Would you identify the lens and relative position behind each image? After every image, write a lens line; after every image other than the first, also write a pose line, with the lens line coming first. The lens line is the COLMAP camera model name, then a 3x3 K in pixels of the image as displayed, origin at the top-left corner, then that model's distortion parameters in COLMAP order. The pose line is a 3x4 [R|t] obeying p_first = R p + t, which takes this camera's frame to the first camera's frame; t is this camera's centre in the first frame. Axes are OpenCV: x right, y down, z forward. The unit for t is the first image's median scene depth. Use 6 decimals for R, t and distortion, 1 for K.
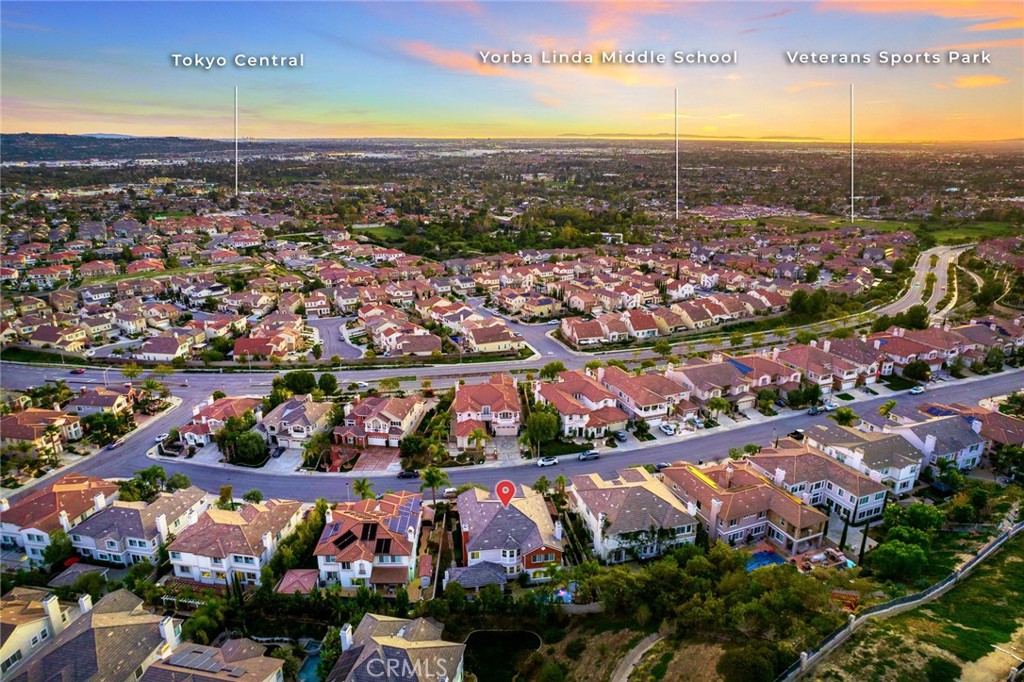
lens RADIAL K [[647.6, 0, 512.0], [0, 647.6, 341.0], [0, 0, 1]] dist [-0.071519, 0.051292]
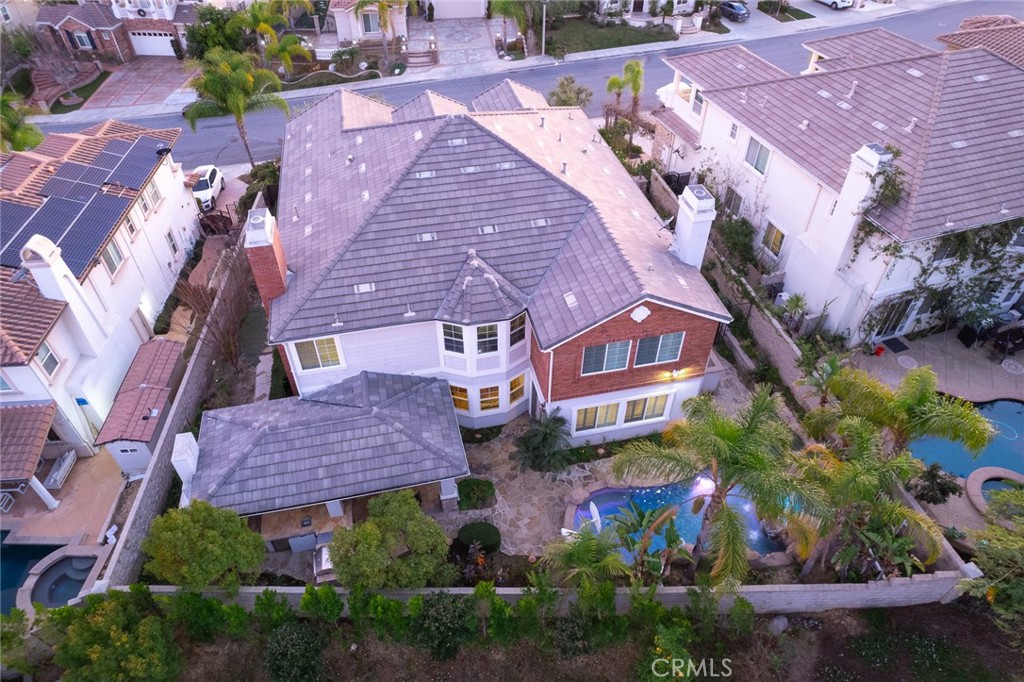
lens RADIAL K [[651.3, 0, 510.7], [0, 651.3, 337.6], [0, 0, 1]] dist [-0.084634, 0.075225]
pose [[0.998377, -0.041394, 0.039124, -0.000677], [0.020897, 0.905206, 0.424459, 0.163723], [-0.052985, -0.422952, 0.904601, 0.551859]]
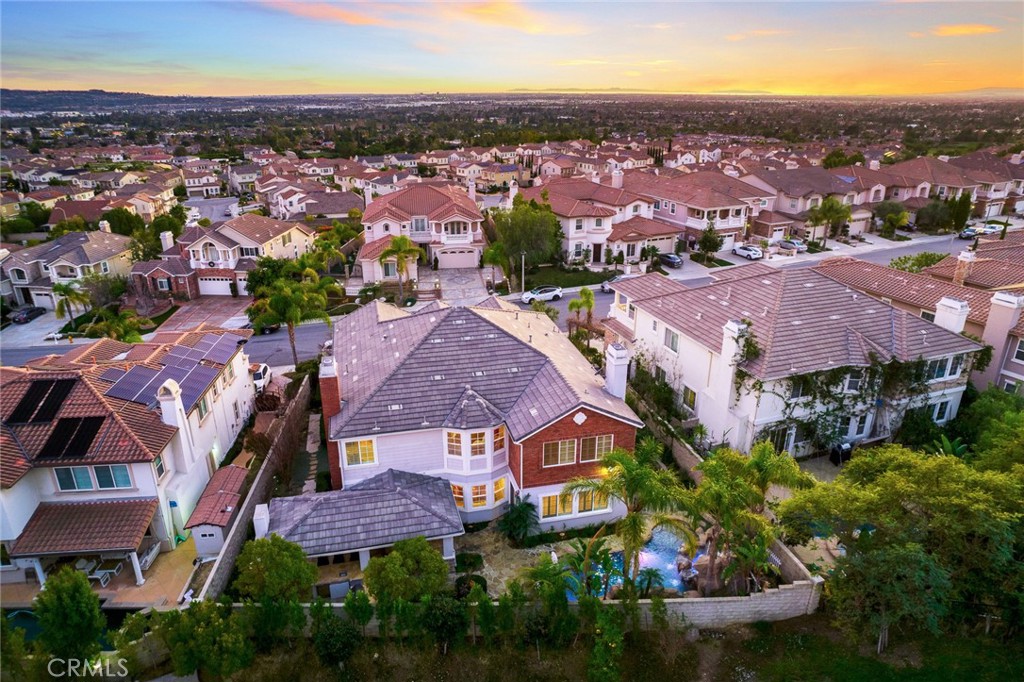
lens RADIAL K [[647.6, 0, 512.0], [0, 647.6, 341.0], [0, 0, 1]] dist [-0.071519, 0.051292]
pose [[0.997305, -0.030695, 0.066642, -0.002195], [0.026509, 0.997673, 0.062818, 0.180402], [-0.068416, -0.060882, 0.995797, 0.473530]]
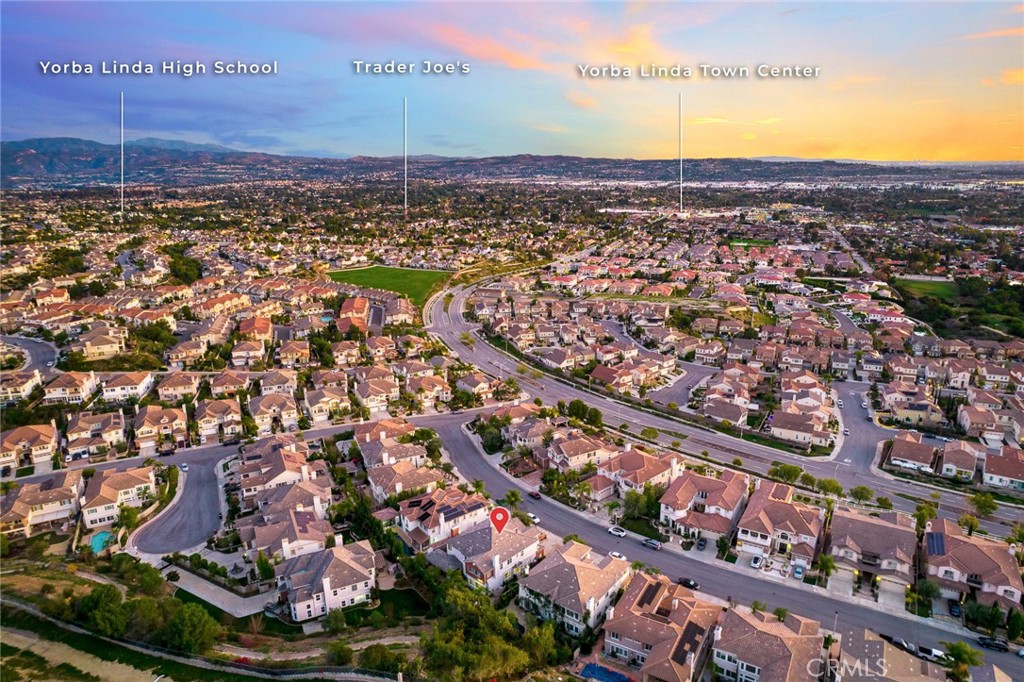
lens RADIAL K [[647.6, 0, 512.0], [0, 647.6, 341.0], [0, 0, 1]] dist [-0.071519, 0.051292]
pose [[0.602091, 0.202515, -0.772318, 0.695734], [-0.228413, 0.970560, 0.076428, -0.168992], [0.765058, 0.130391, 0.630622, 0.096494]]
